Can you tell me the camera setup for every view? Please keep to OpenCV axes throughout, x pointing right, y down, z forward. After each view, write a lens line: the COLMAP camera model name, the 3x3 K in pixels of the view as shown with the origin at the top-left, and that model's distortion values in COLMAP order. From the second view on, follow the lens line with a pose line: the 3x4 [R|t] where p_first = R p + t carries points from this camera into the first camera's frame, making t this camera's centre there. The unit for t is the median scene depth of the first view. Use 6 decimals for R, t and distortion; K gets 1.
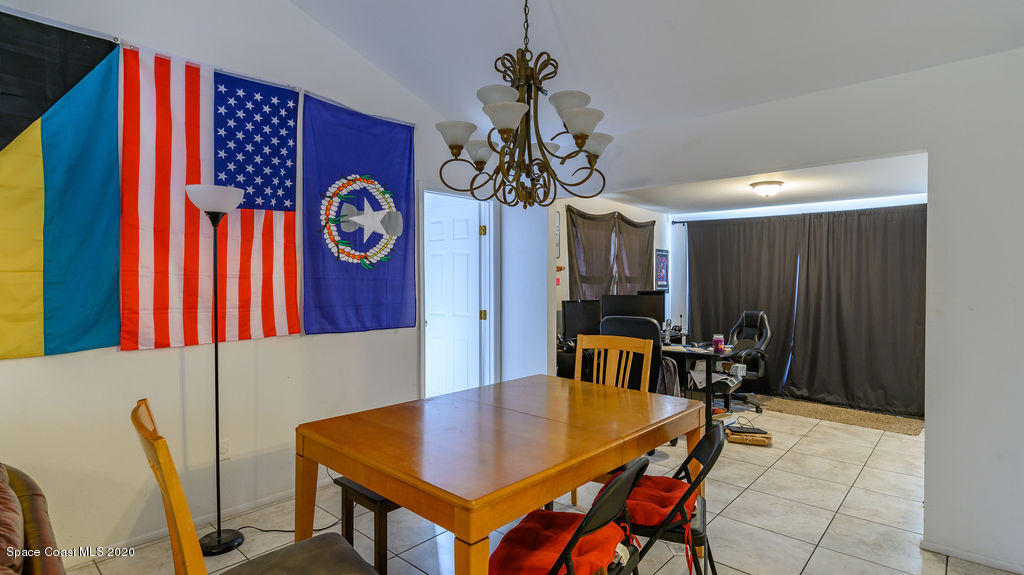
lens RADIAL K [[515.2, 0, 512.0], [0, 515.2, 287.5], [0, 0, 1]] dist [0.001908, 0.000409]
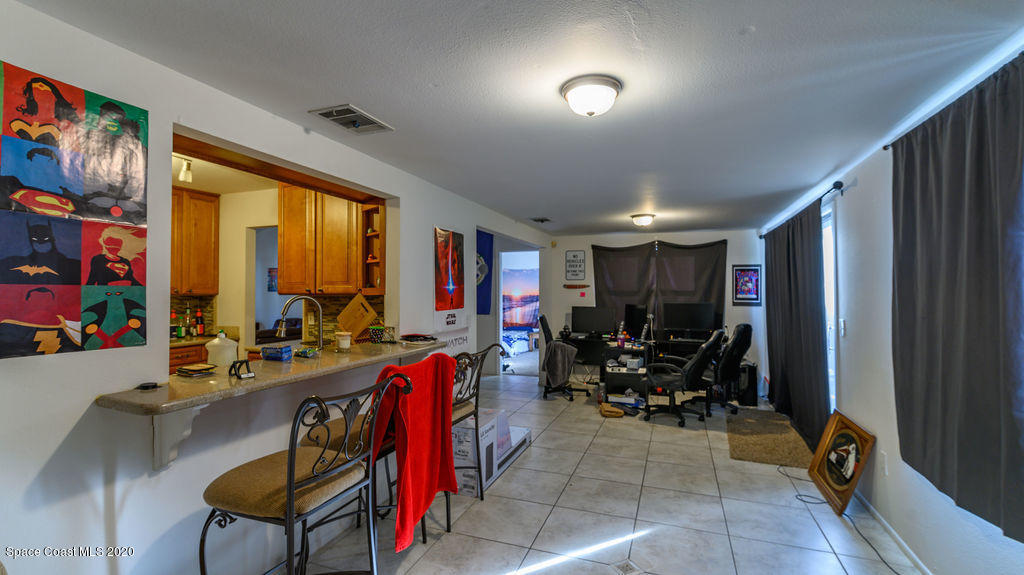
lens RADIAL K [[447.6, 0, 512.0], [0, 447.6, 287.5], [0, 0, 1]] dist [0.000688, 0.000125]
pose [[0.368486, -0.015564, -0.929503, 1.857877], [-0.013514, 0.999665, -0.022096, 0.000192], [0.929535, 0.020703, 0.368152, 0.418607]]
